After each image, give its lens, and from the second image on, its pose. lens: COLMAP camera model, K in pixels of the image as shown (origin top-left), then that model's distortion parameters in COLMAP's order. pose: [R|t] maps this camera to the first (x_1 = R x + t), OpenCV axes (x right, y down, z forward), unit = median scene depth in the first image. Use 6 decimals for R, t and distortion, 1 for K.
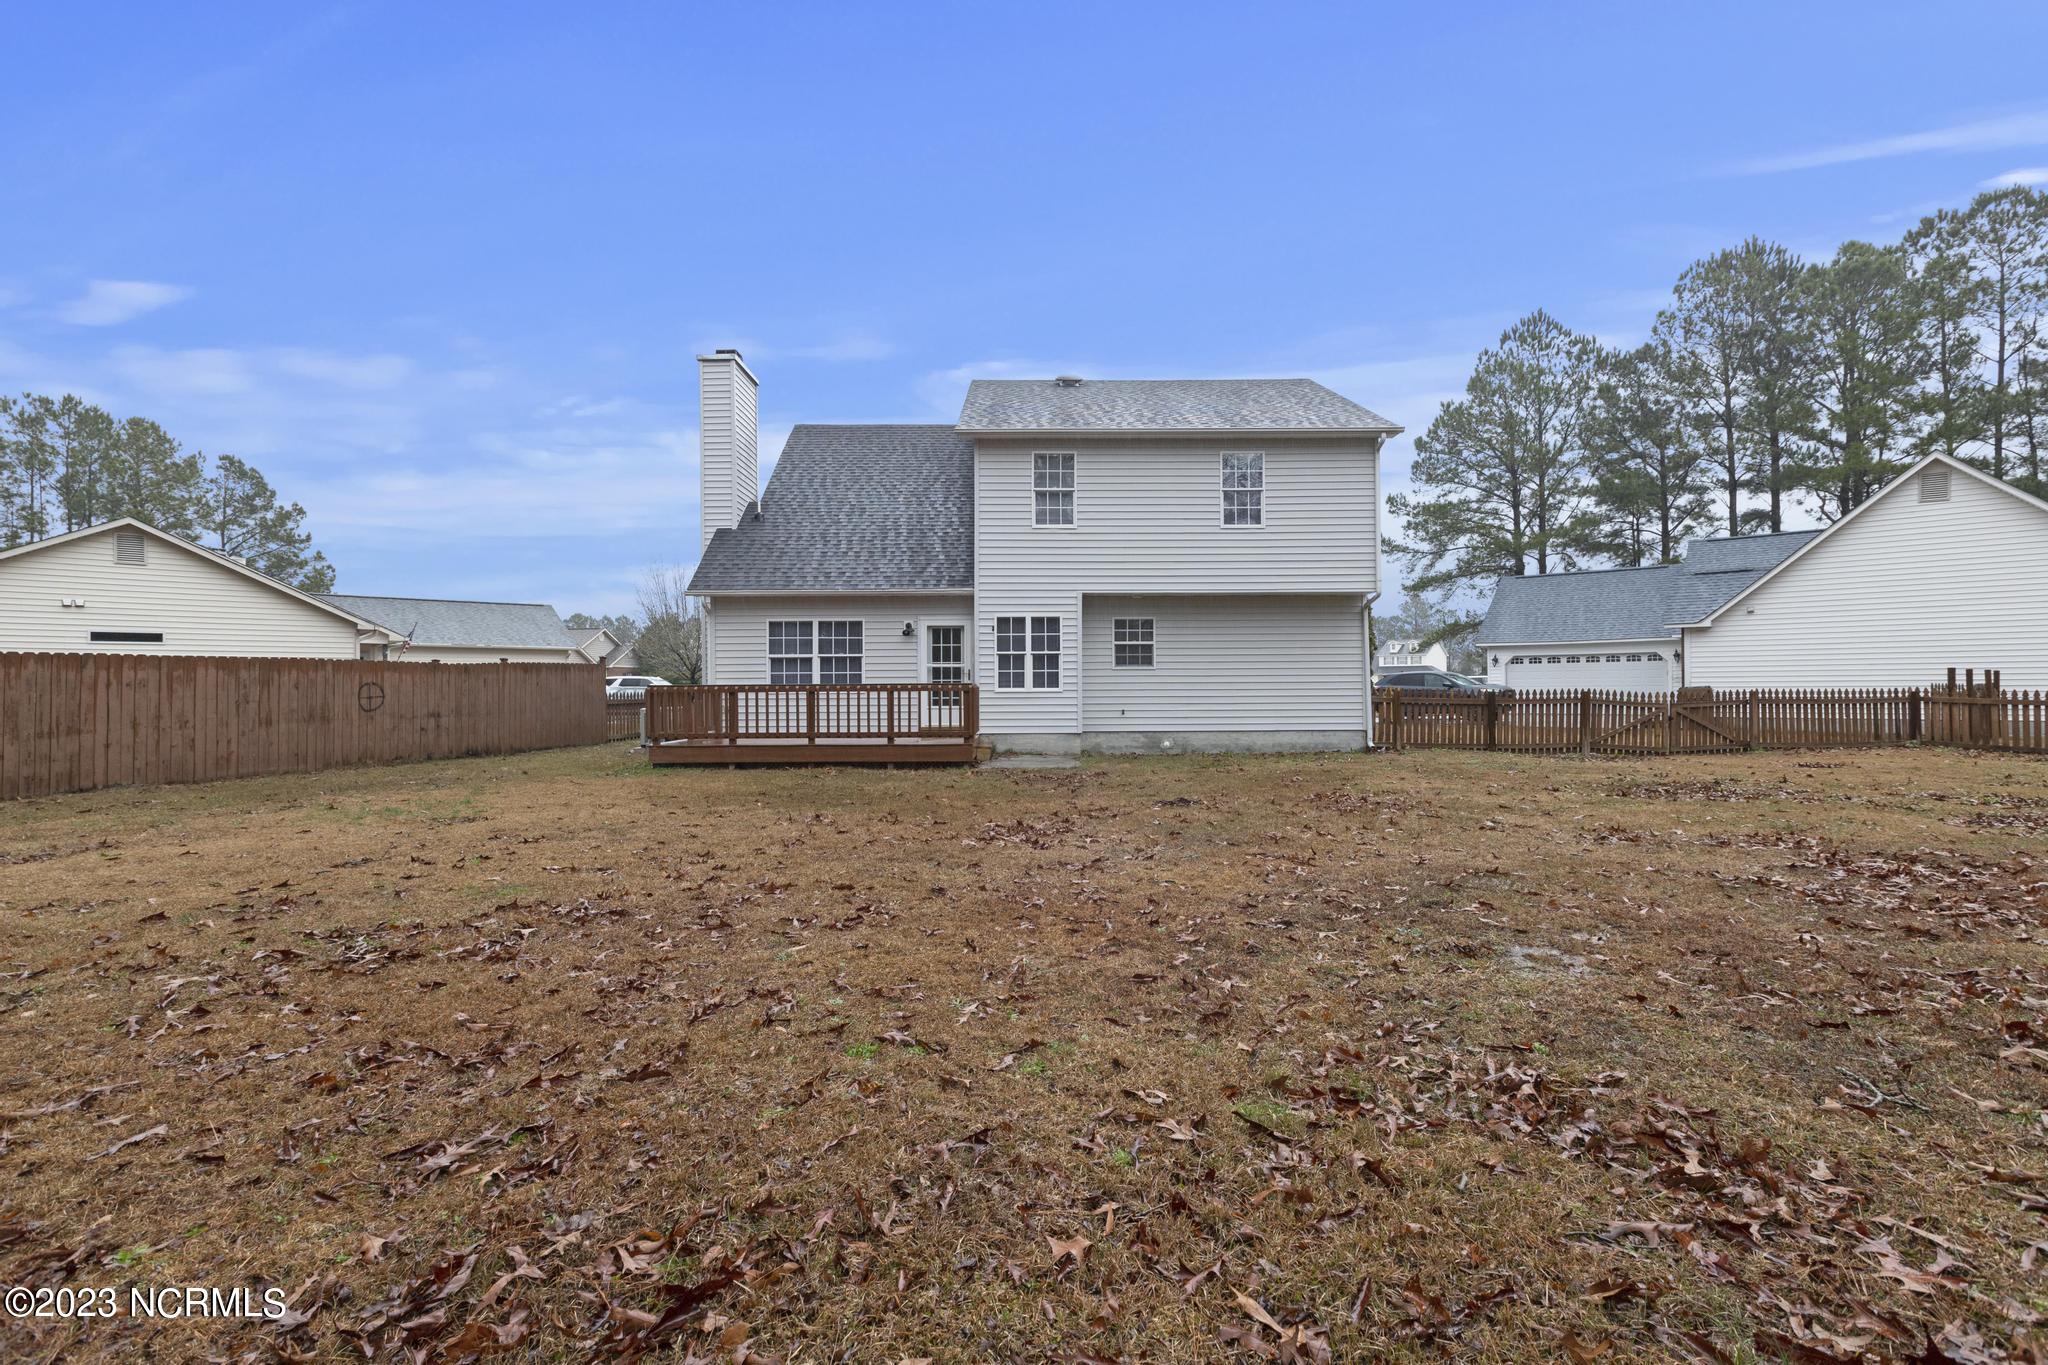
lens RADIAL K [[933.4, 0, 1037.1], [0, 933.4, 667.3], [0, 0, 1]] dist [-0.003128, -0.000270]
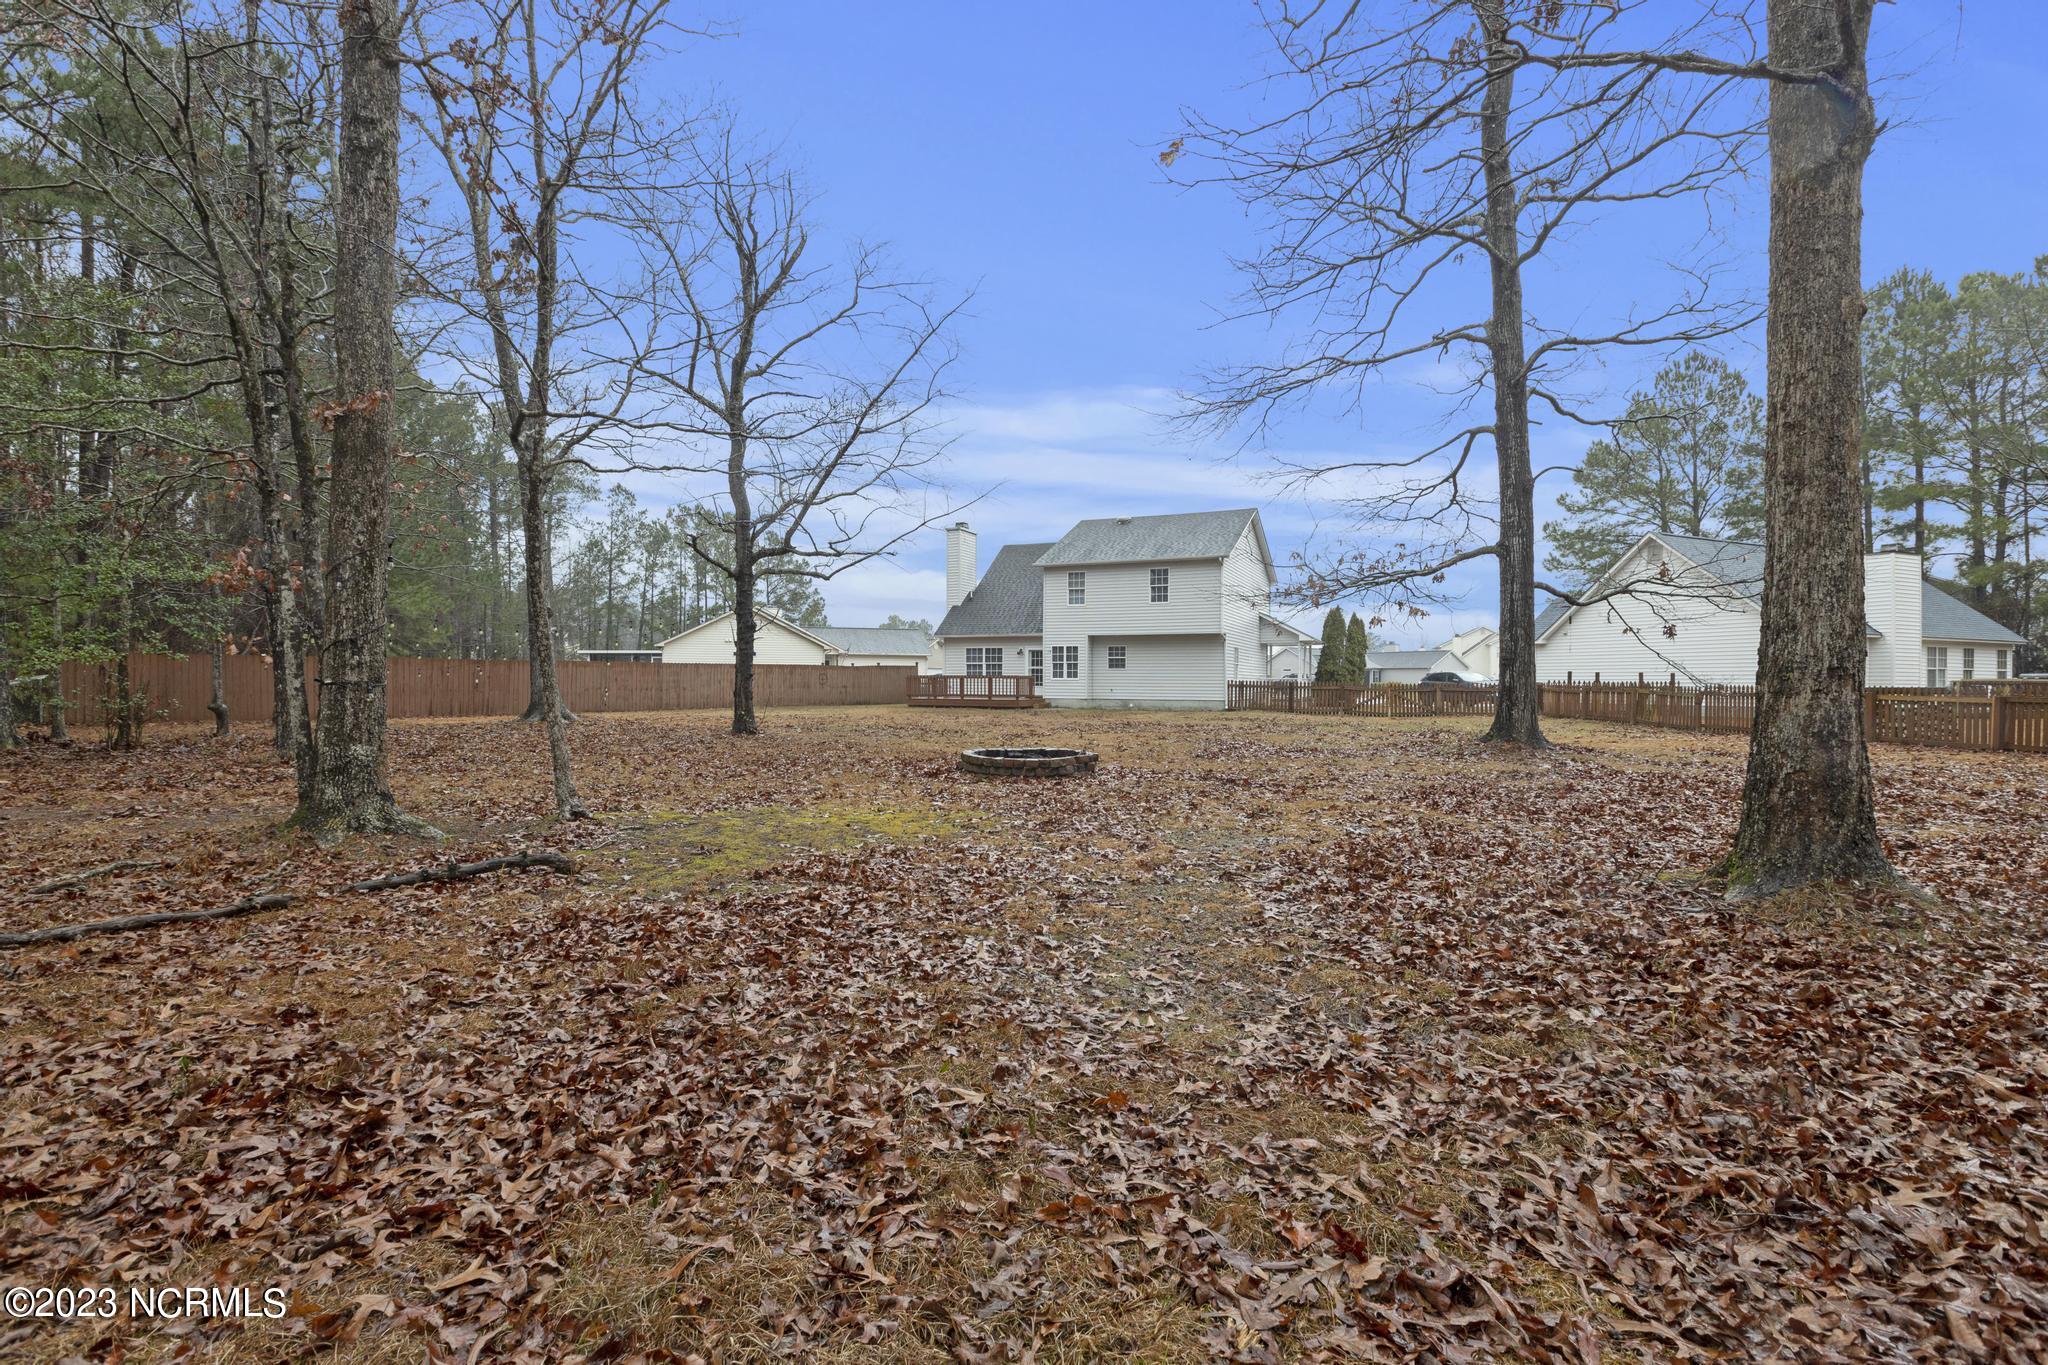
lens RADIAL K [[933.4, 0, 1018.3], [0, 933.4, 679.8], [0, 0, 1]] dist [-0.003128, -0.000270]
pose [[0.901387, 0.010575, -0.432886, 0.846749], [-0.003447, 0.999845, 0.017246, -0.011876], [0.433001, -0.014053, 0.901284, -1.046532]]
